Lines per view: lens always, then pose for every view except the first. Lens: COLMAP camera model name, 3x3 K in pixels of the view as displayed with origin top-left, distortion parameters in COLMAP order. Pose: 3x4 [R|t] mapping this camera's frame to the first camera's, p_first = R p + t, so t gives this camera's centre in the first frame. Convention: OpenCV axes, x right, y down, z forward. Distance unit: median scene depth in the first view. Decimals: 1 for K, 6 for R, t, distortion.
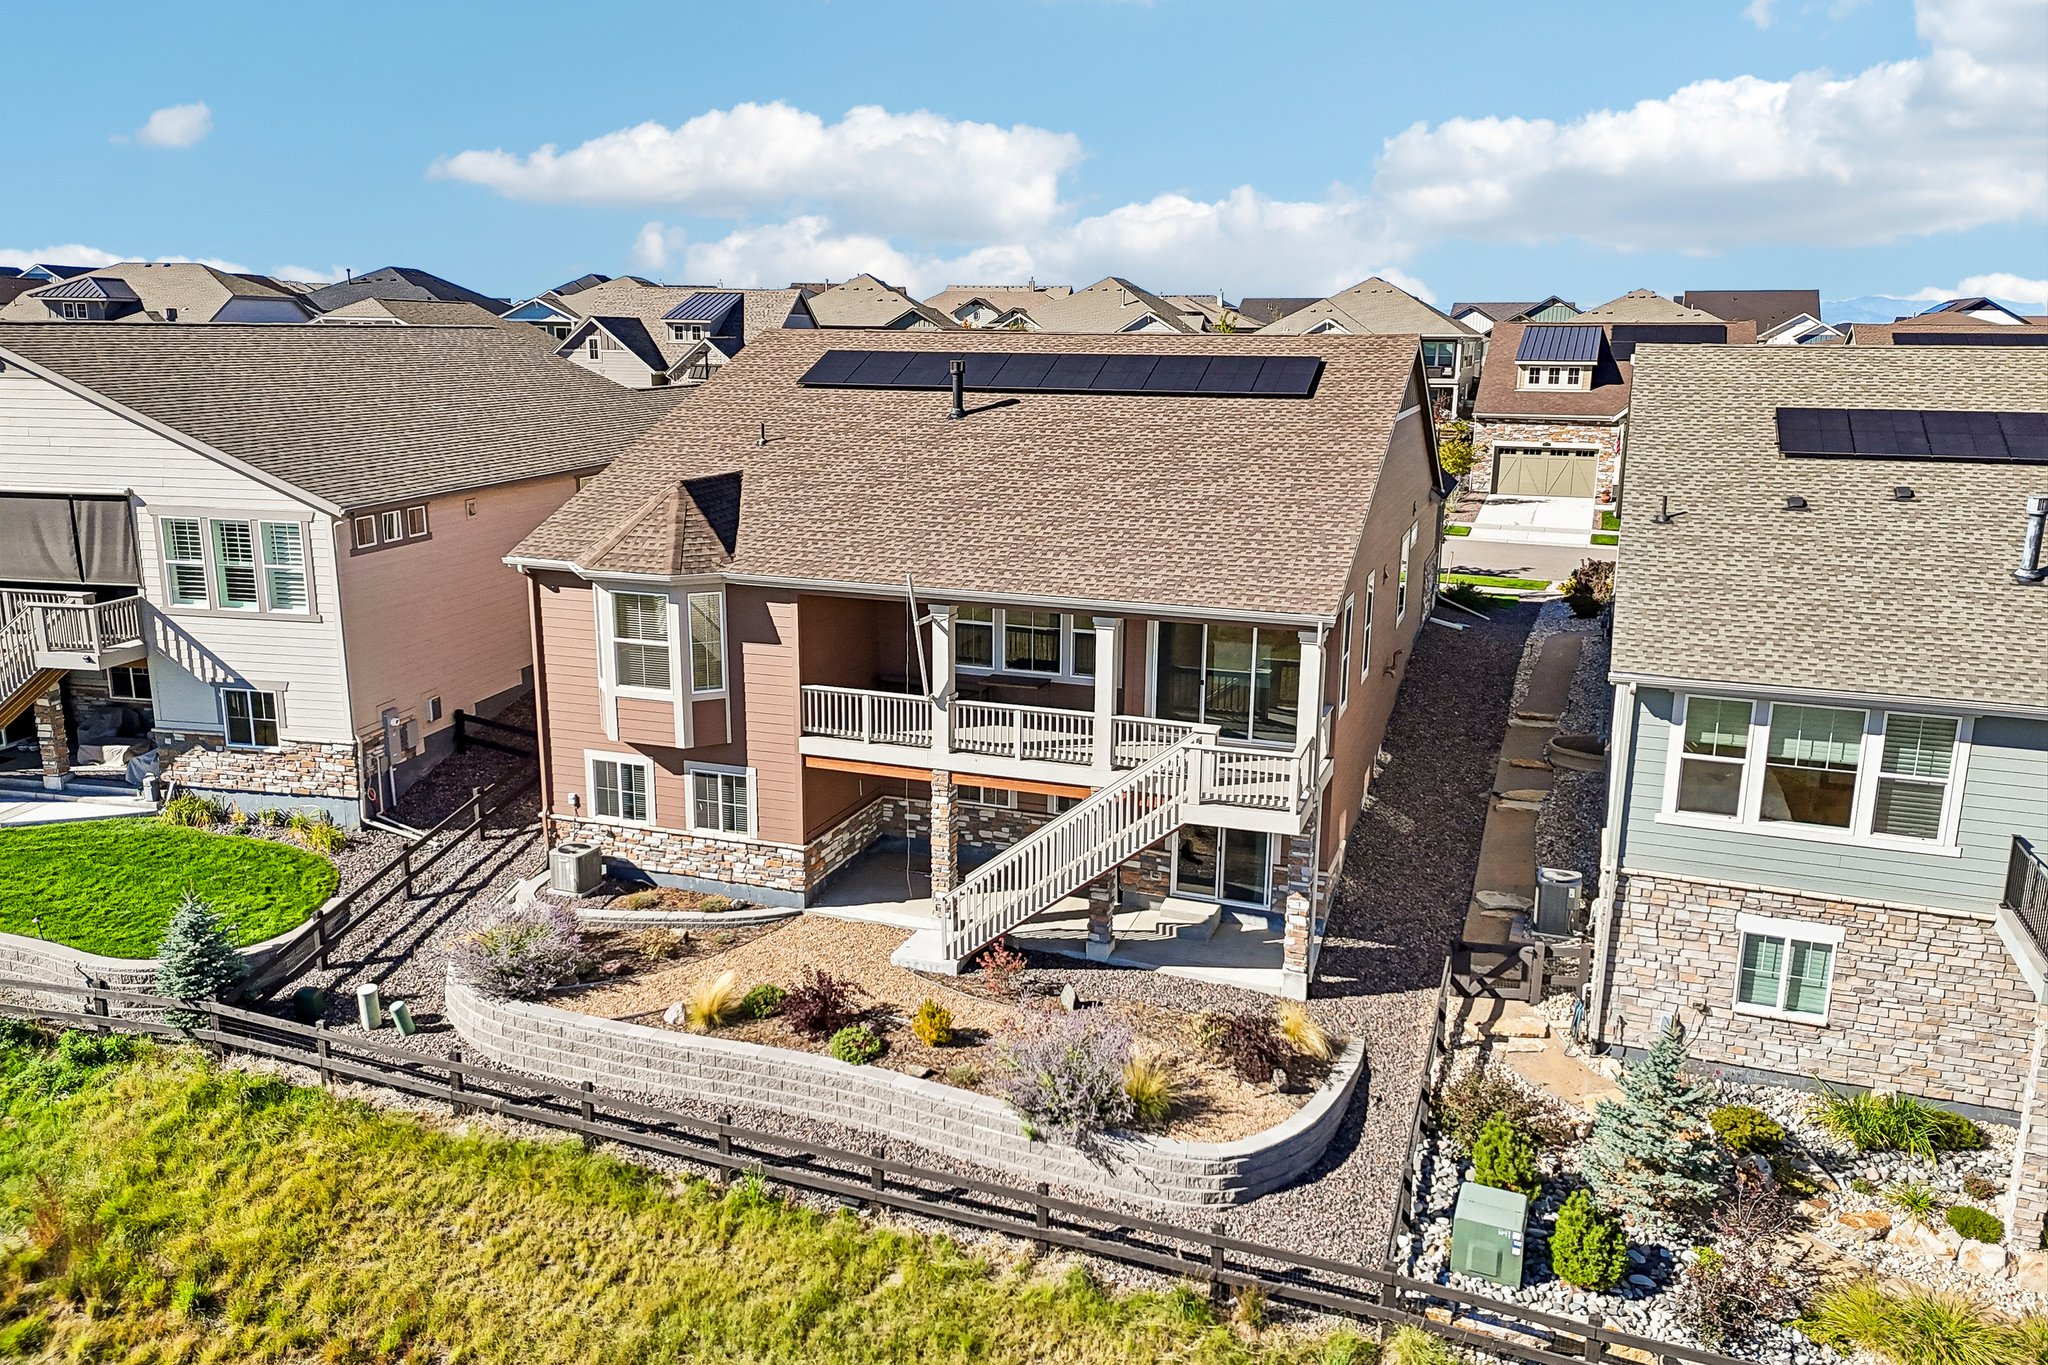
lens RADIAL K [[1490.3, 0, 1024.0], [0, 1490.3, 682.5], [0, 0, 1]] dist [0.089218, -0.071951]
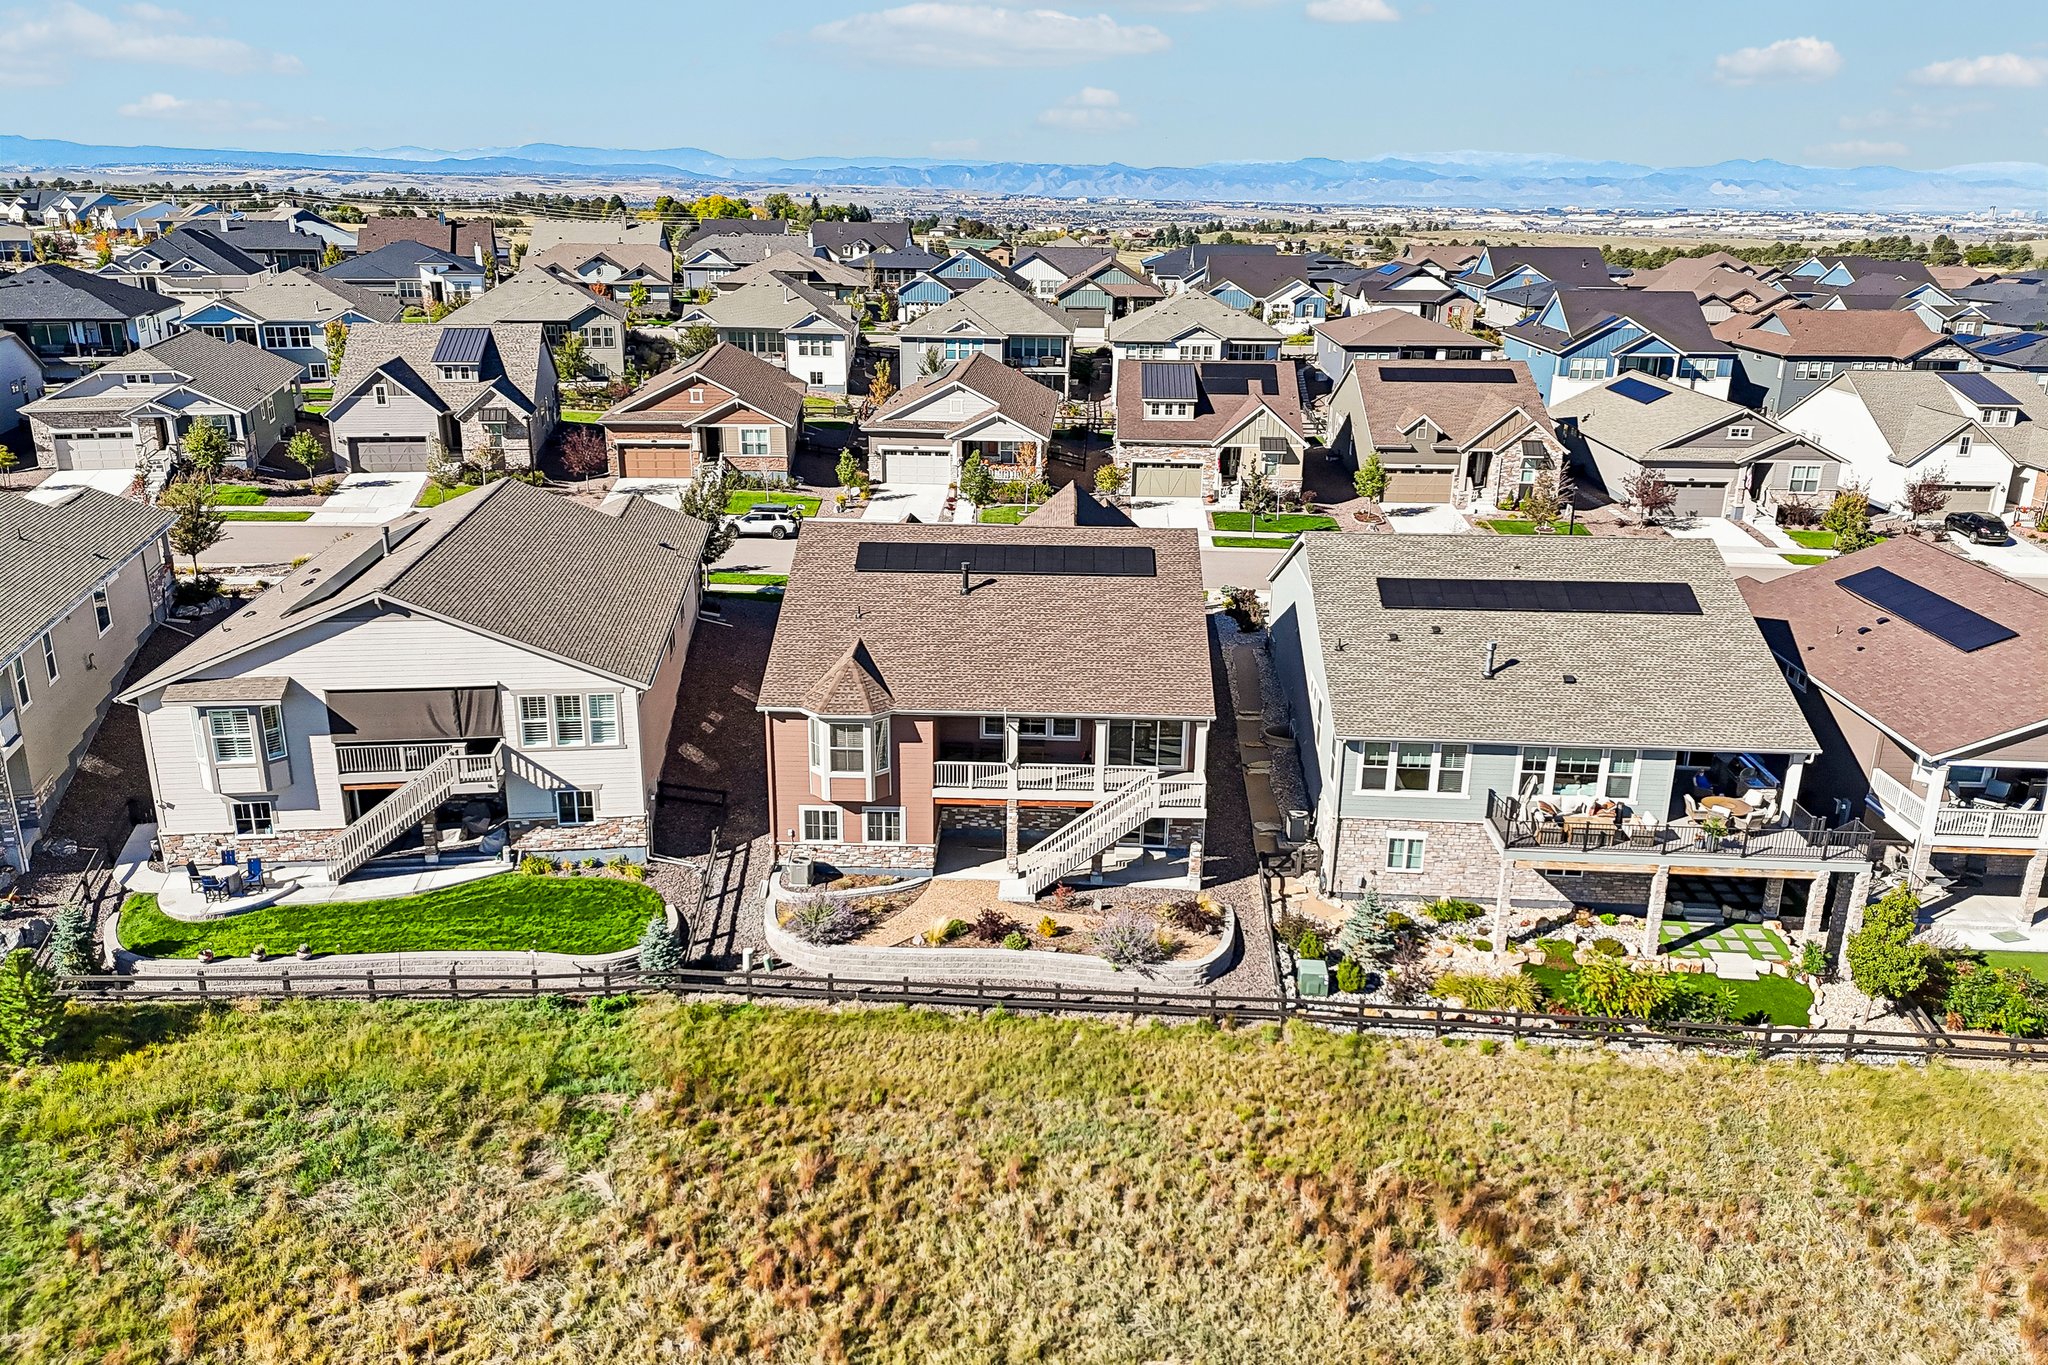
lens RADIAL K [[1473.3, 0, 1024.0], [0, 1473.3, 682.5], [0, 0, 1]] dist [0.140676, -0.000602]
pose [[0.951471, -0.094234, 0.292954, -0.603566], [0.068306, 0.992886, 0.097531, -0.285358], [-0.300060, -0.072787, 0.951139, -0.843333]]
